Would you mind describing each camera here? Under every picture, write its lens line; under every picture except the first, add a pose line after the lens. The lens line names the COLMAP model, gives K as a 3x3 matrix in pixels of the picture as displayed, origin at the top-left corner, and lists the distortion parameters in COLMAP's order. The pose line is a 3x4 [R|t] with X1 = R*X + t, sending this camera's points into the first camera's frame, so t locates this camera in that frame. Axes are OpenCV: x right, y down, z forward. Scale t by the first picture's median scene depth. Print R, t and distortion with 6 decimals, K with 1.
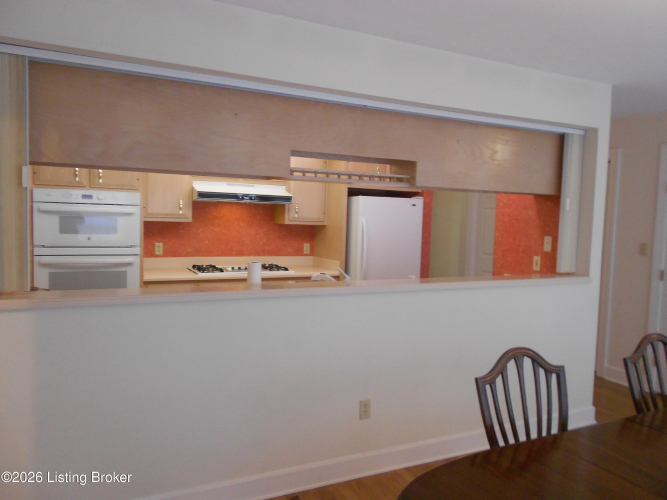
lens RADIAL K [[523.3, 0, 333.5], [0, 523.3, 250.0], [0, 0, 1]] dist [0.021487, -0.004007]
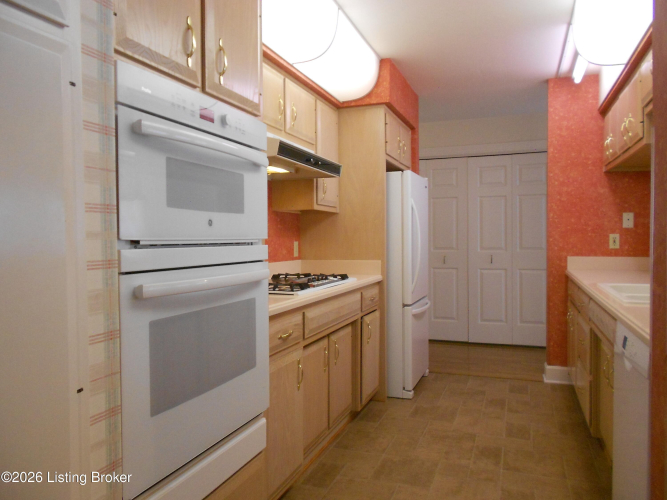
lens RADIAL K [[523.3, 0, 333.5], [0, 523.3, 250.0], [0, 0, 1]] dist [0.021487, -0.004007]
pose [[0.716041, -0.050907, 0.696199, -0.651158], [0.074076, 0.997247, -0.003268, 0.006065], [-0.694116, 0.053912, 0.717841, 0.638680]]
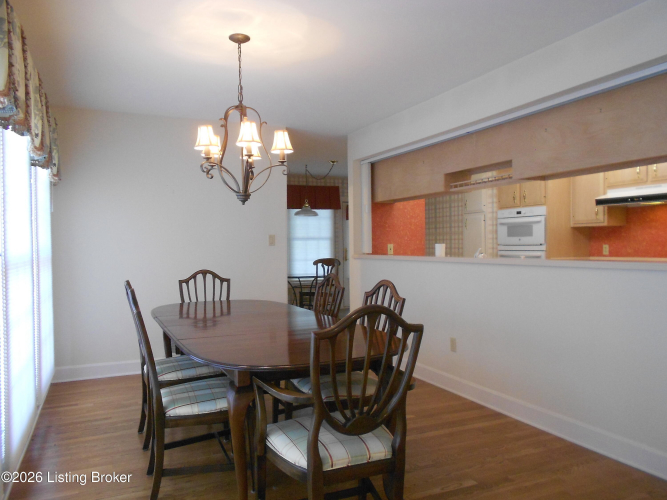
lens RADIAL K [[523.3, 0, 333.5], [0, 523.3, 250.0], [0, 0, 1]] dist [0.021487, -0.004007]
pose [[-0.042480, -0.019268, -0.998912, 1.051191], [-0.056513, 0.998260, -0.016852, 0.062948], [0.997498, 0.055736, -0.043495, 0.506905]]
